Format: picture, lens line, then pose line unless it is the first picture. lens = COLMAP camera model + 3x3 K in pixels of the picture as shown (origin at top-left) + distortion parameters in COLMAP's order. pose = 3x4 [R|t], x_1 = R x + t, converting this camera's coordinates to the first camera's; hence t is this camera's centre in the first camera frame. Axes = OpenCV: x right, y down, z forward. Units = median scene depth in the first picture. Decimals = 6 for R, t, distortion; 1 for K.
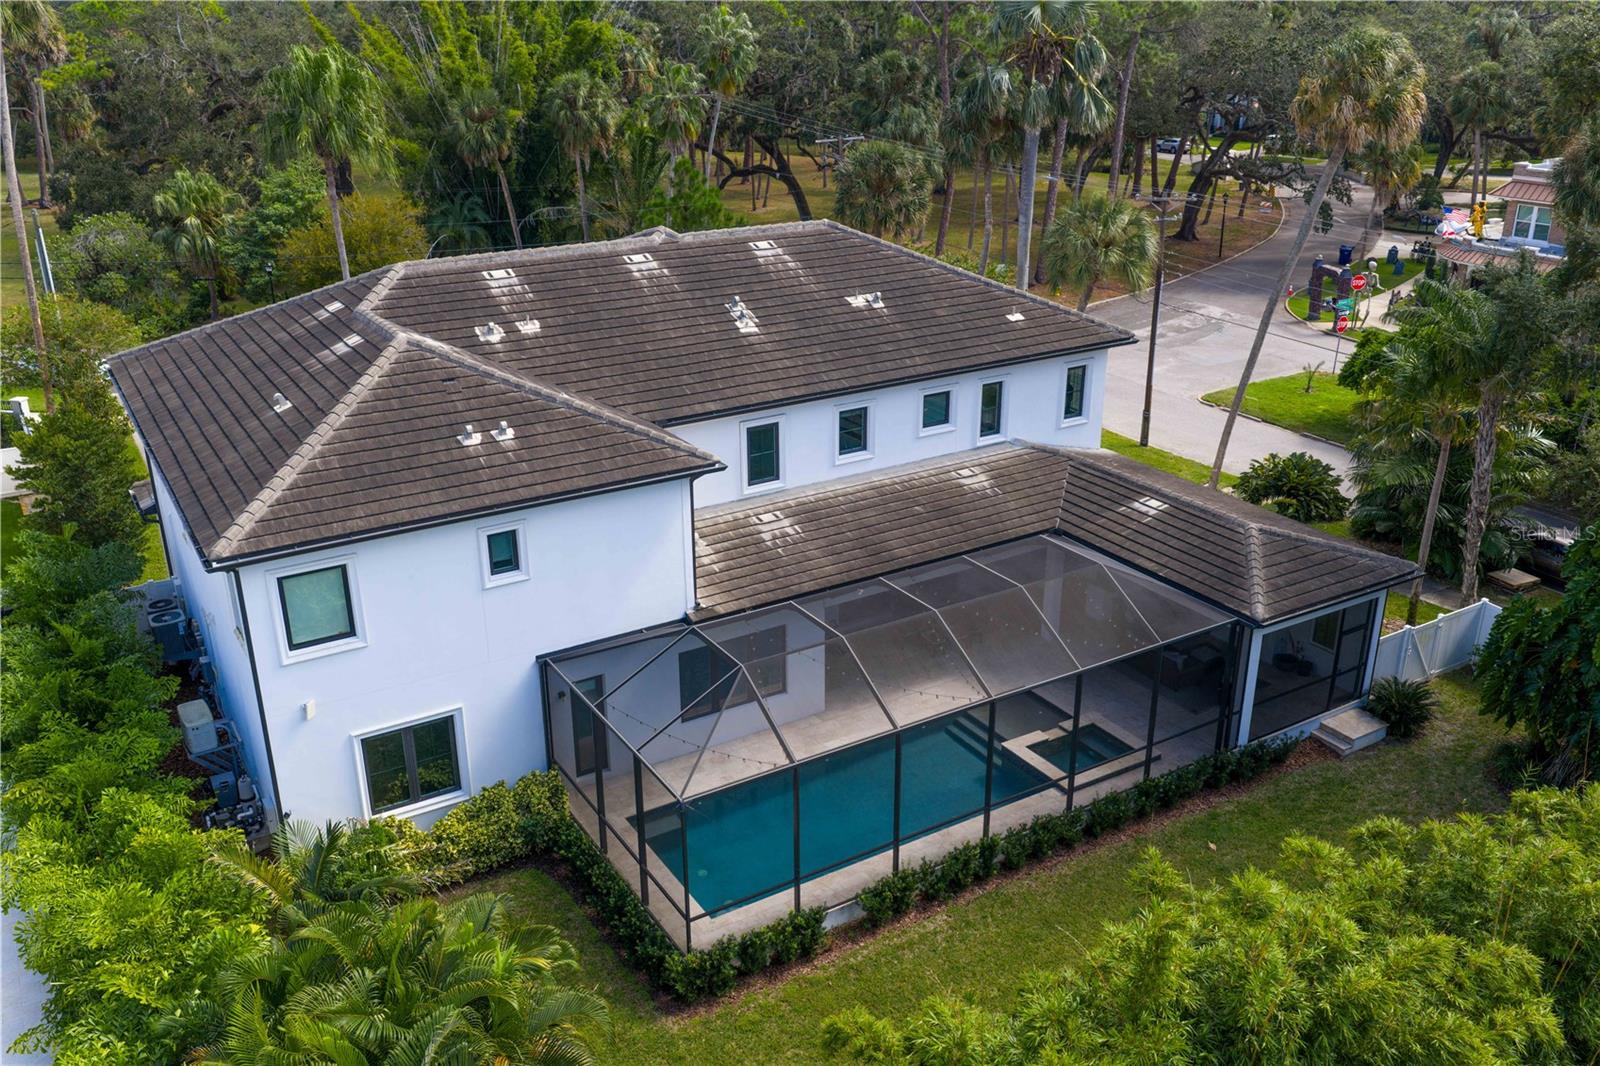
lens RADIAL K [[1342.2, 0, 798.3], [0, 1342.2, 537.6], [0, 0, 1]] dist [0.013569, 0.000571]
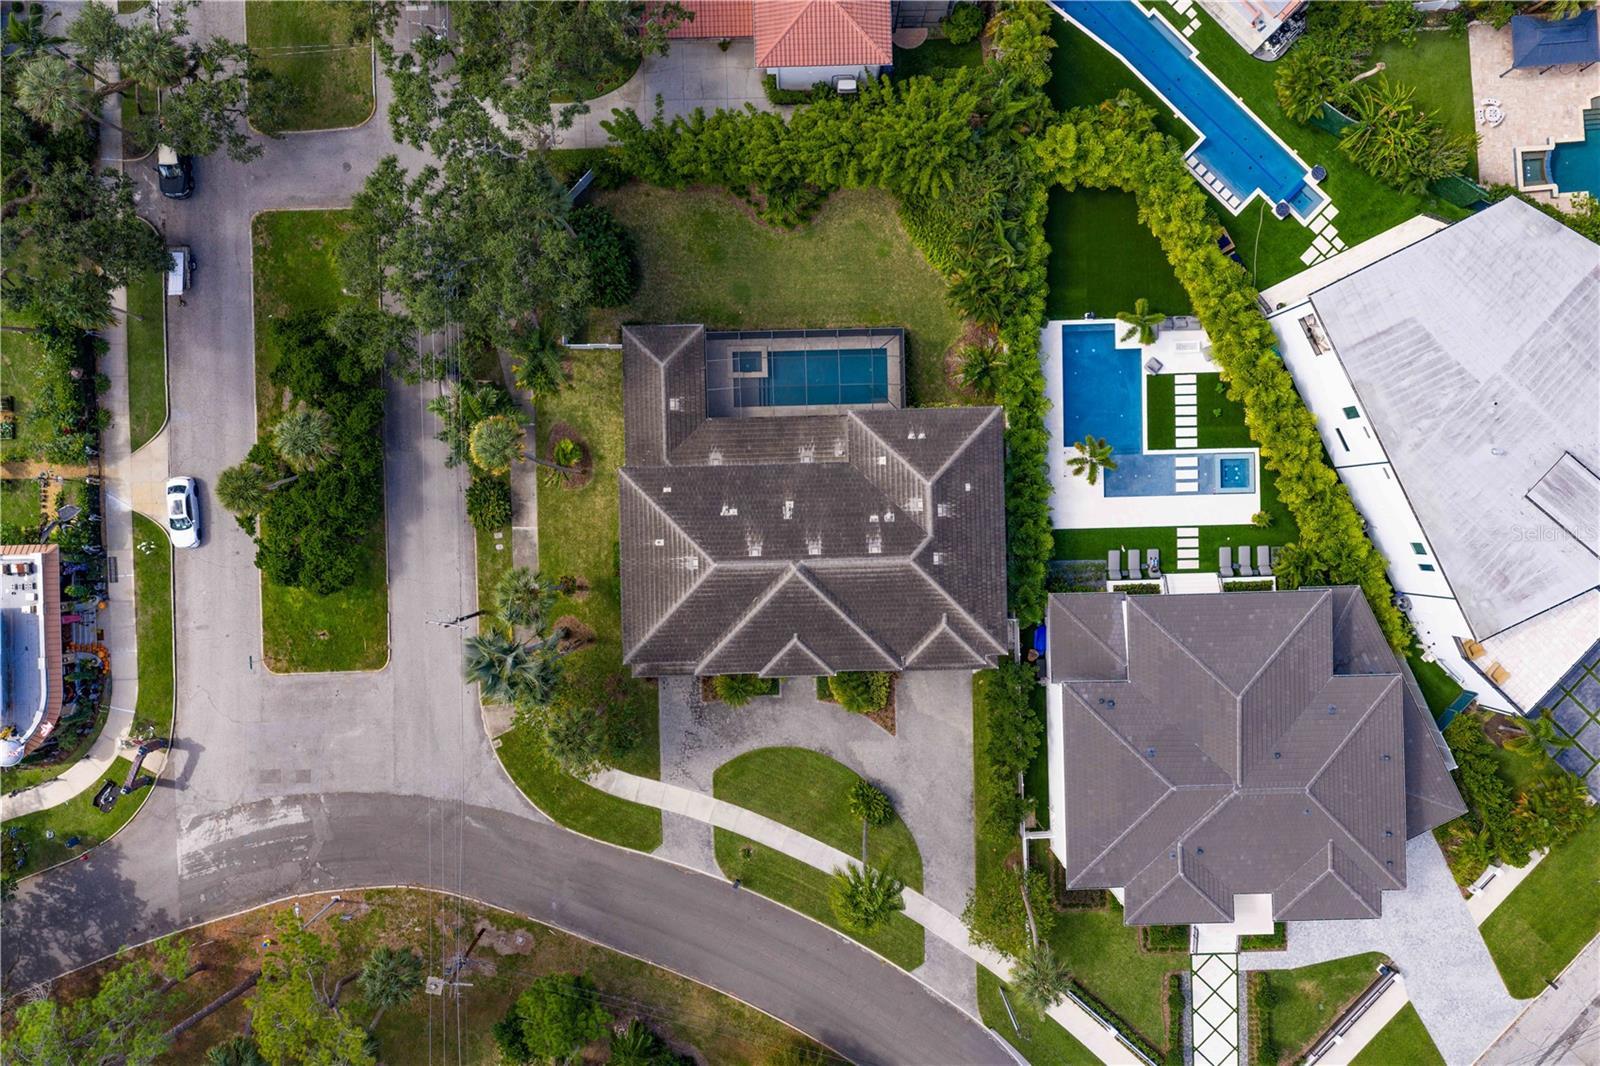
lens RADIAL K [[1342.2, 0, 803.6], [0, 1342.2, 532.1], [0, 0, 1]] dist [0.013569, 0.000571]
pose [[-0.868086, -0.496130, -0.016806, -0.051188], [0.174296, -0.336319, 0.925478, -2.853080], [-0.464810, 0.800465, 0.378427, 0.084909]]
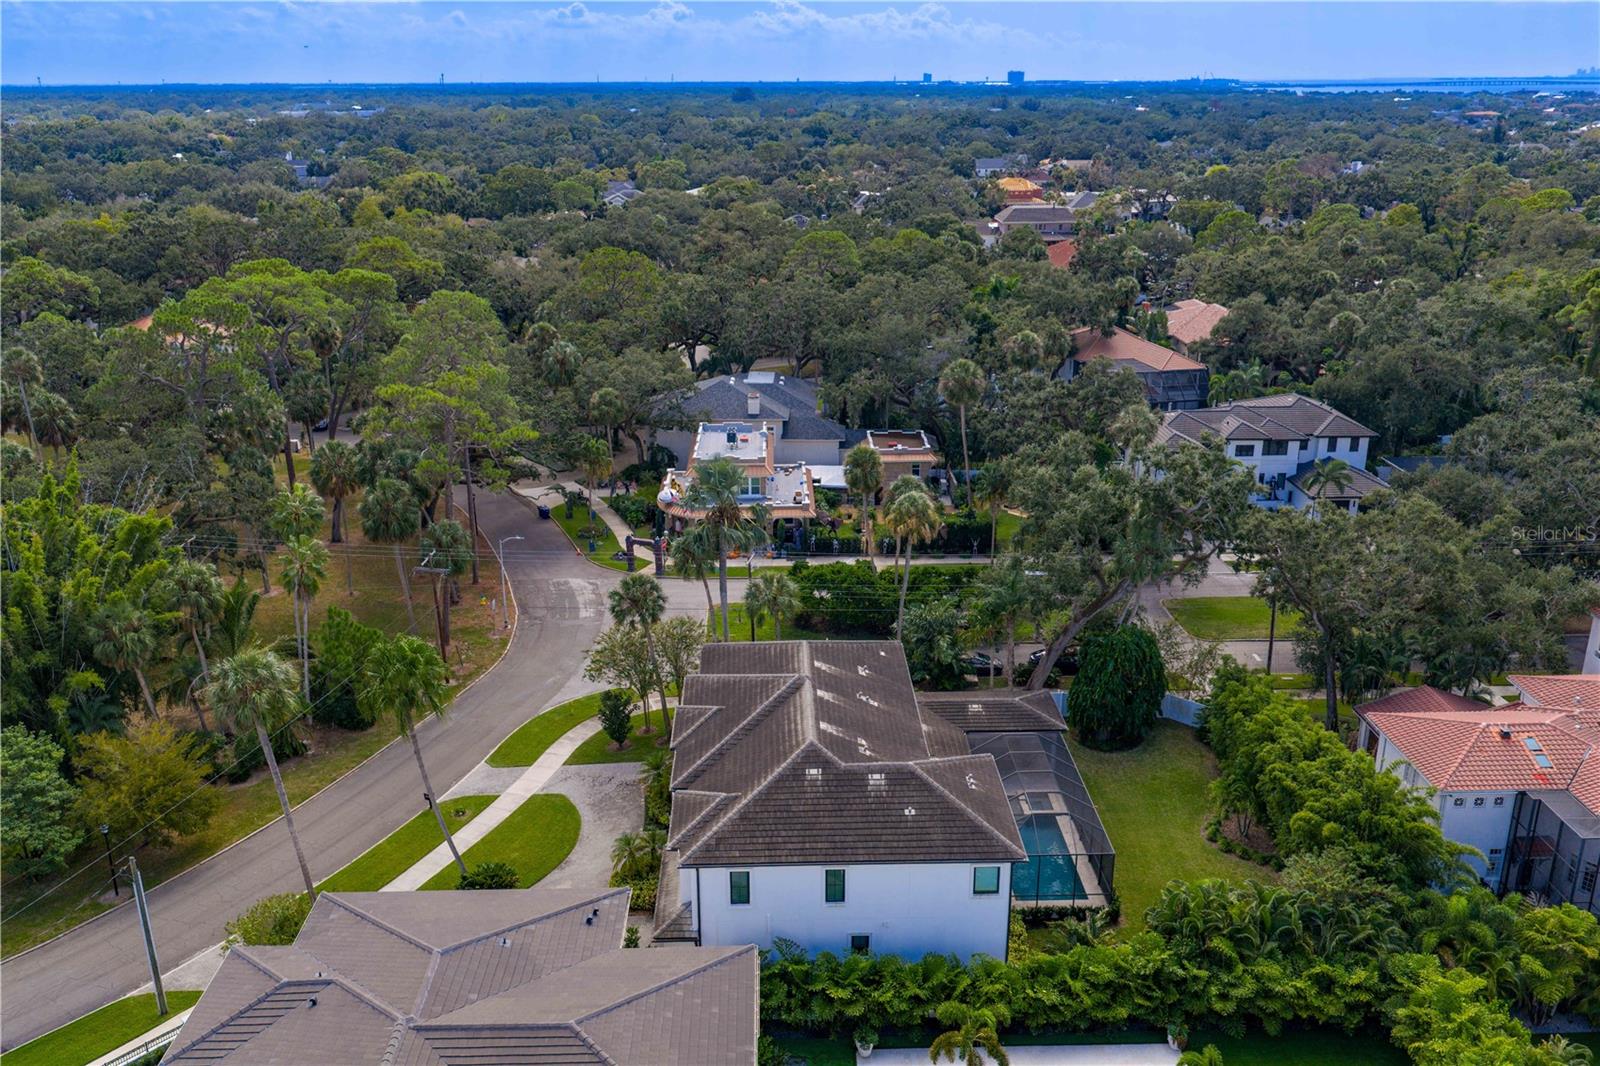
lens RADIAL K [[1342.2, 0, 794.5], [0, 1342.2, 525.6], [0, 0, 1]] dist [0.013569, 0.000571]
pose [[0.500634, -0.277363, 0.820022, -2.080422], [0.331487, 0.936500, 0.114383, -0.824526], [-0.799676, 0.214563, 0.560786, -0.218125]]
